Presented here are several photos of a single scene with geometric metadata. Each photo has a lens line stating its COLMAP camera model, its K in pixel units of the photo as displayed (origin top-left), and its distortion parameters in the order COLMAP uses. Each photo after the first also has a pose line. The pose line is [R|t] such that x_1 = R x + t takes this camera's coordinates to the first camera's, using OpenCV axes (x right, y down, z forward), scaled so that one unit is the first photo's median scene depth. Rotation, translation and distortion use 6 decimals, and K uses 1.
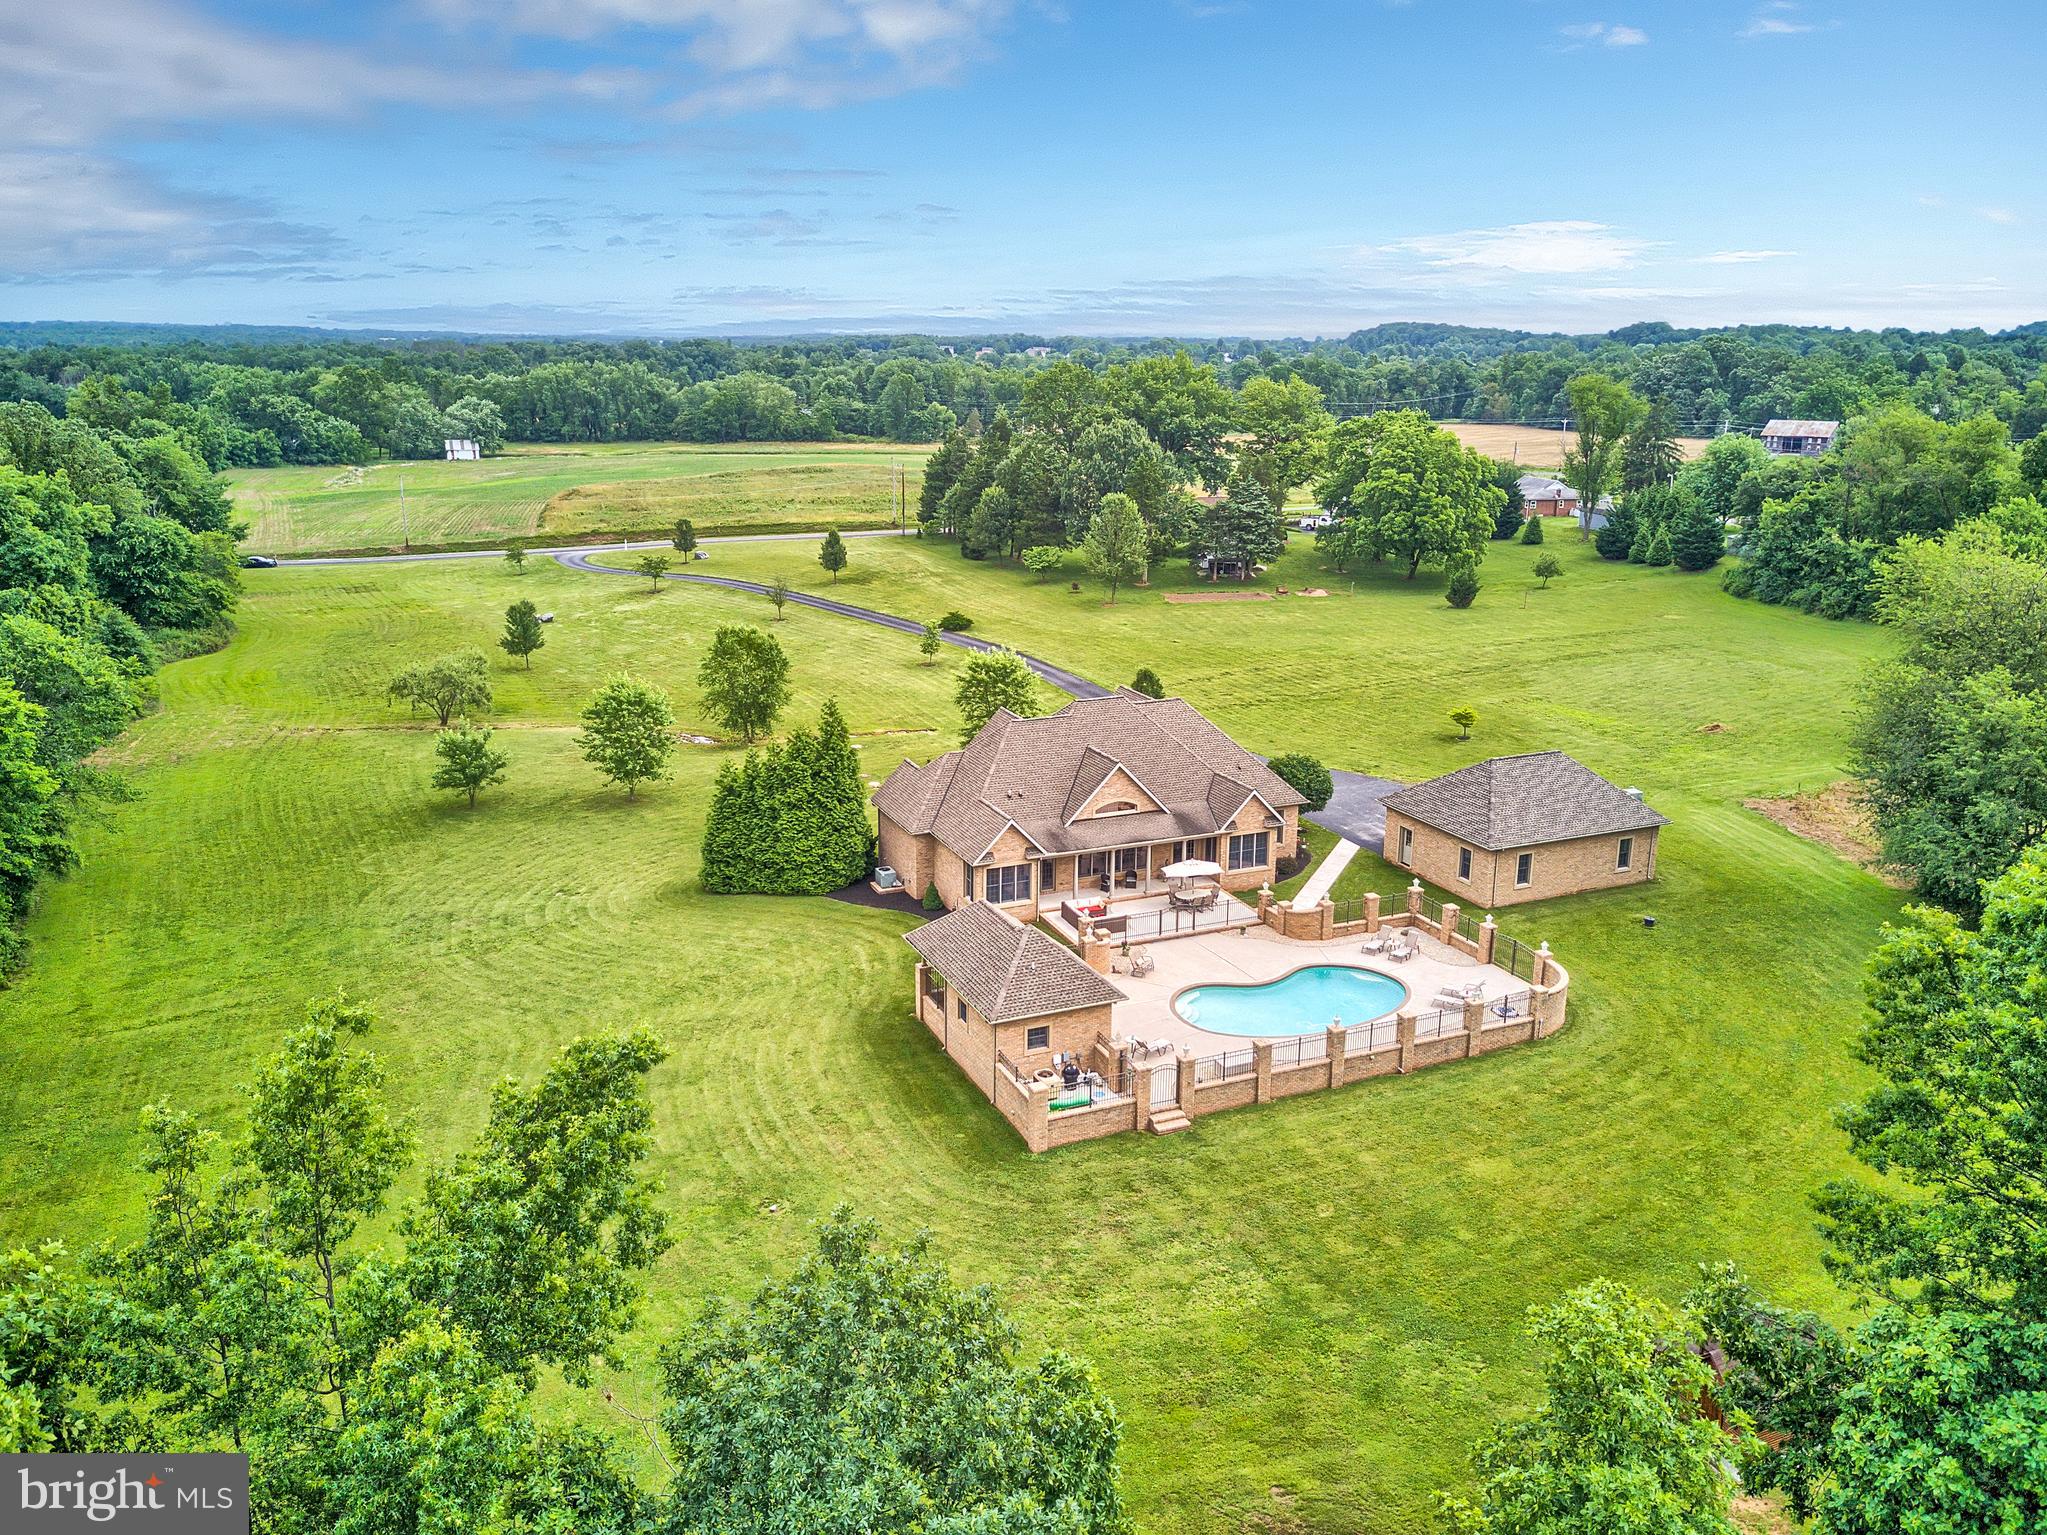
lens RADIAL K [[1568.0, 0, 1023.5], [0, 1568.0, 767.2], [0, 0, 1]] dist [0.021024, 0.008616]
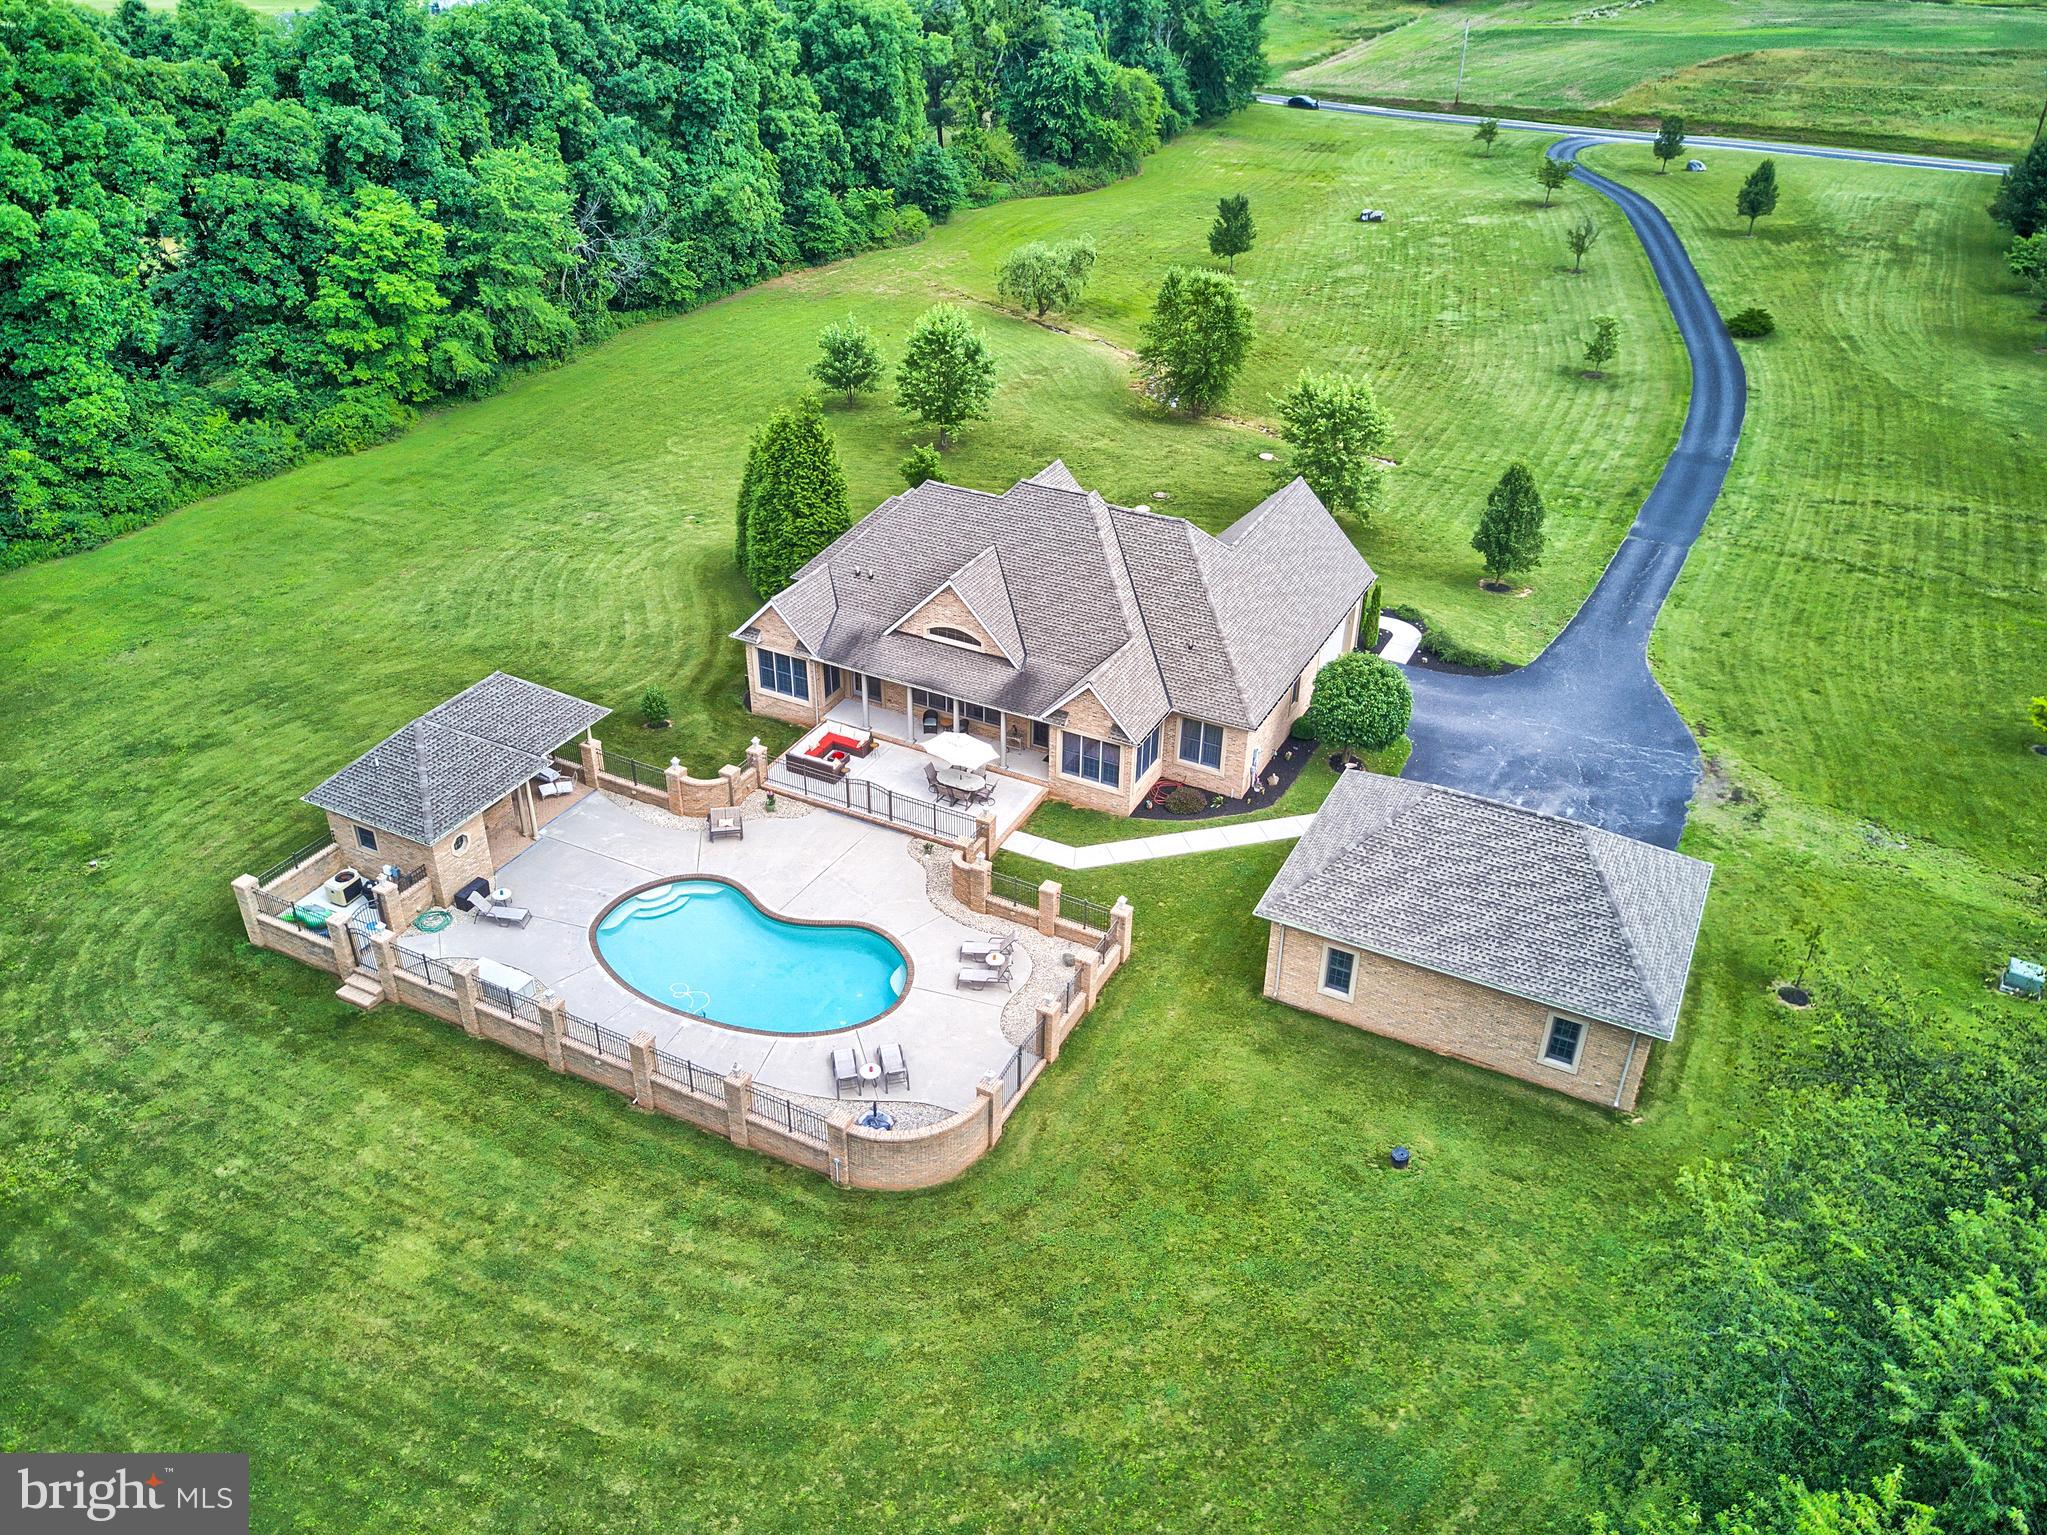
lens RADIAL K [[1575.4, 0, 1025.6], [0, 1575.4, 763.1], [0, 0, 1]] dist [0.000471, 0.005309]
pose [[0.630110, 0.409072, -0.660016, 0.333283], [-0.213824, 0.908529, 0.358963, -0.108139], [0.746485, -0.085059, 0.659943, 0.287102]]
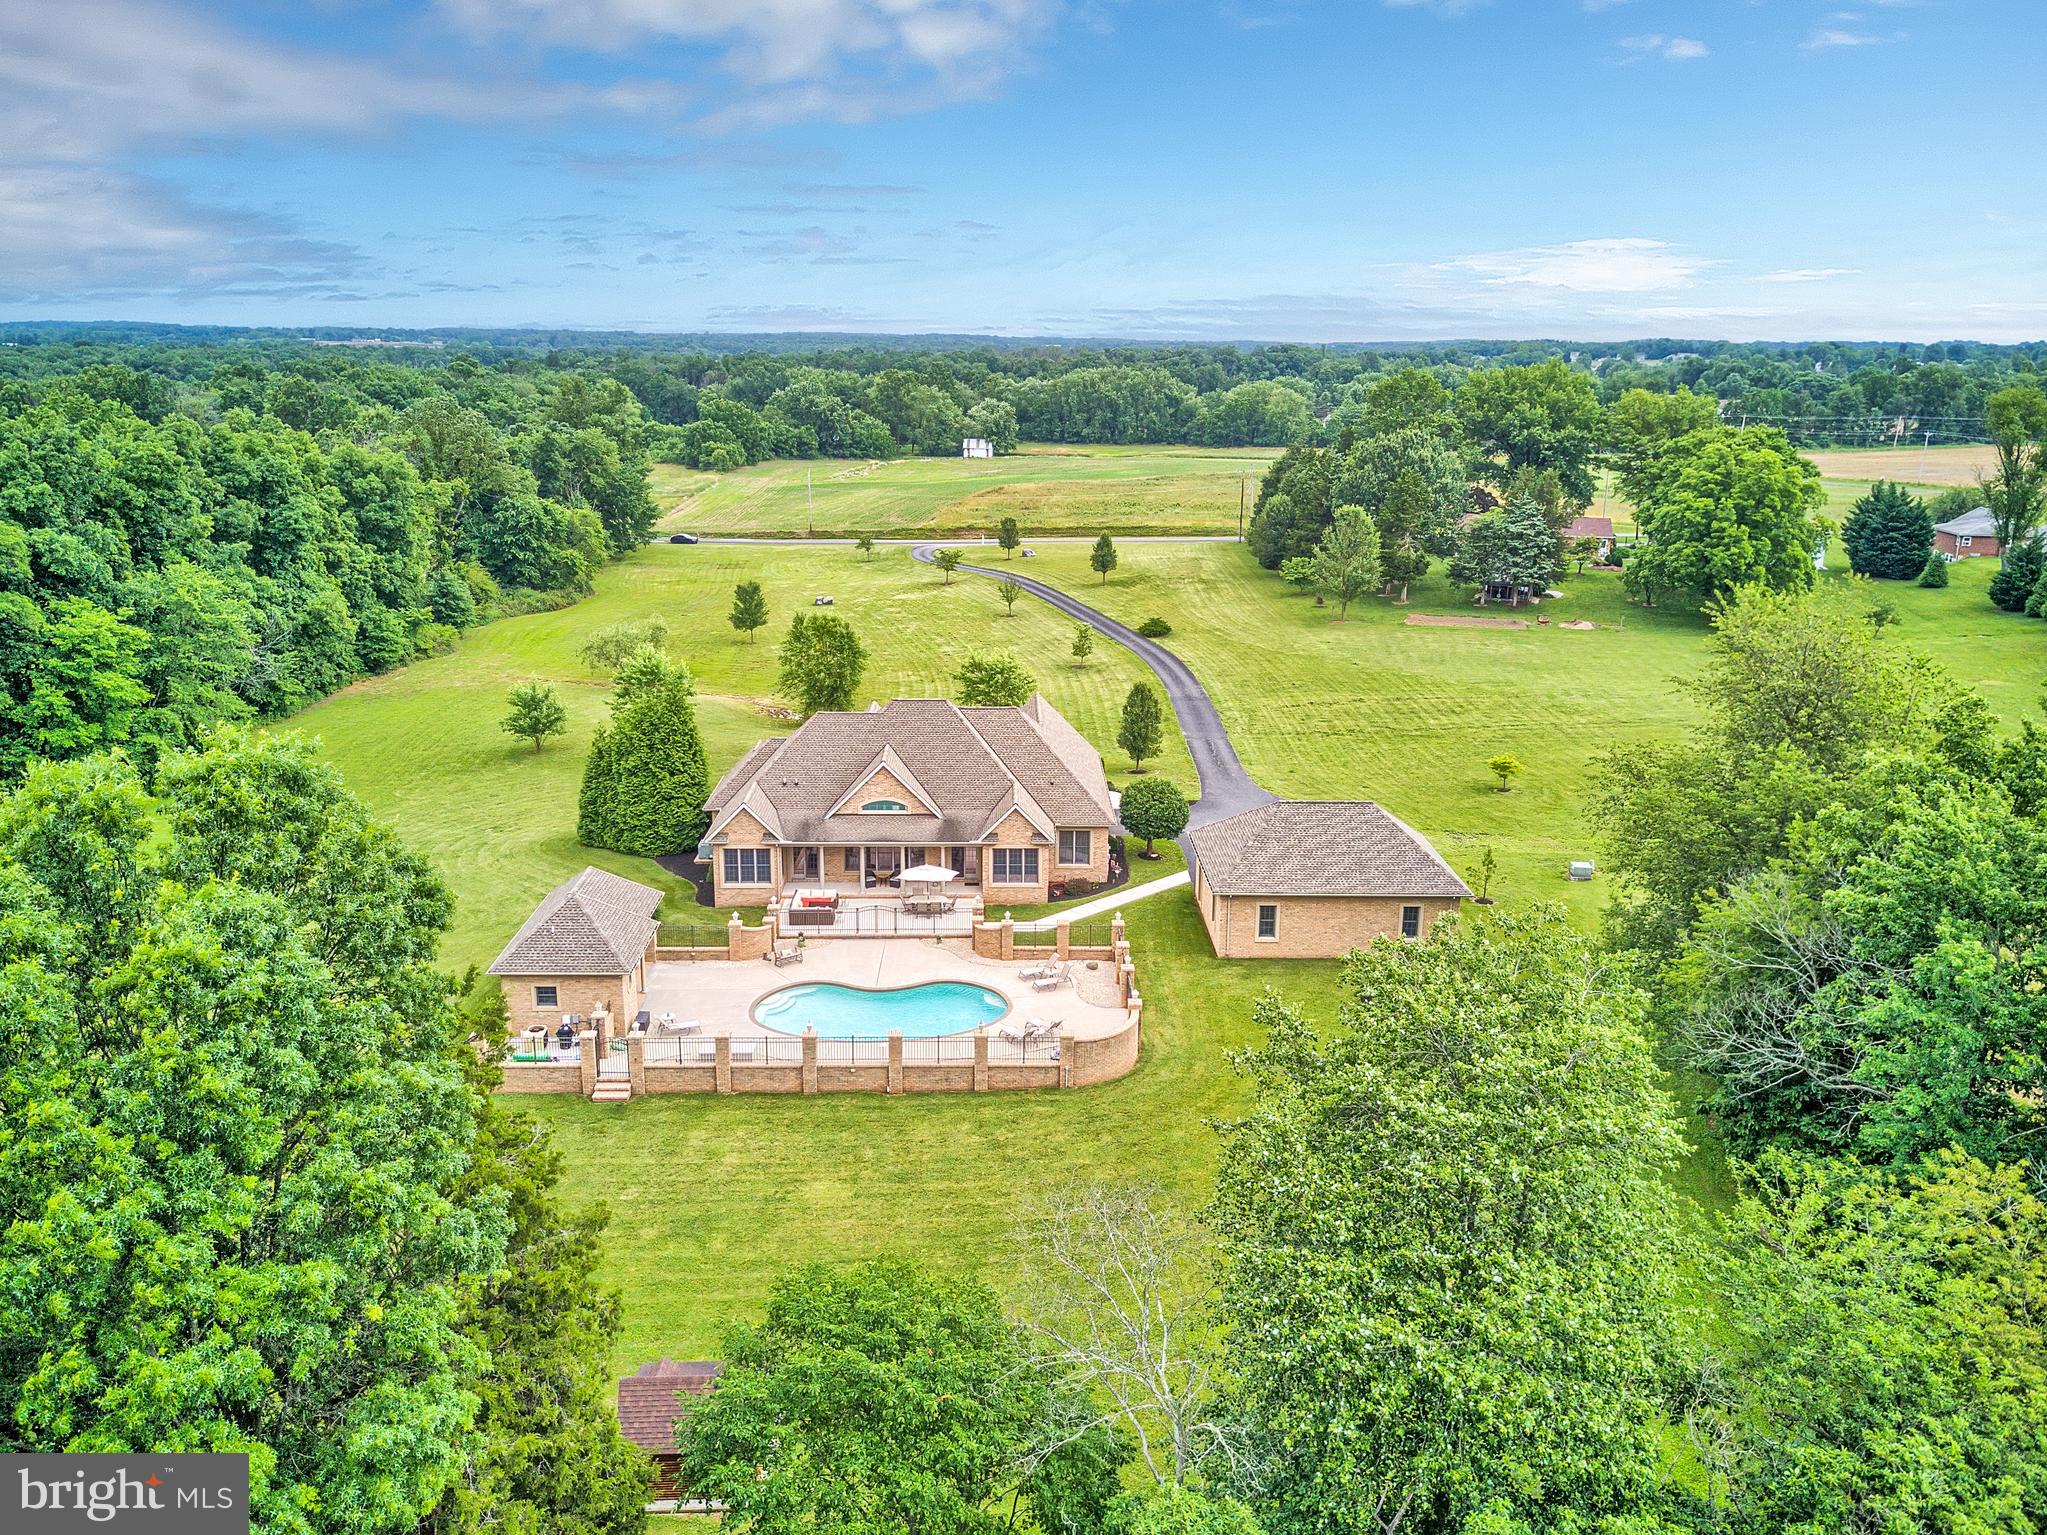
lens RADIAL K [[1568.0, 0, 1023.5], [0, 1568.0, 767.2], [0, 0, 1]] dist [0.021024, 0.008616]
pose [[0.921419, 0.102288, -0.374866, 0.286454], [-0.103645, 0.994476, 0.016599, -0.013908], [0.374493, 0.023559, 0.926930, 0.051691]]
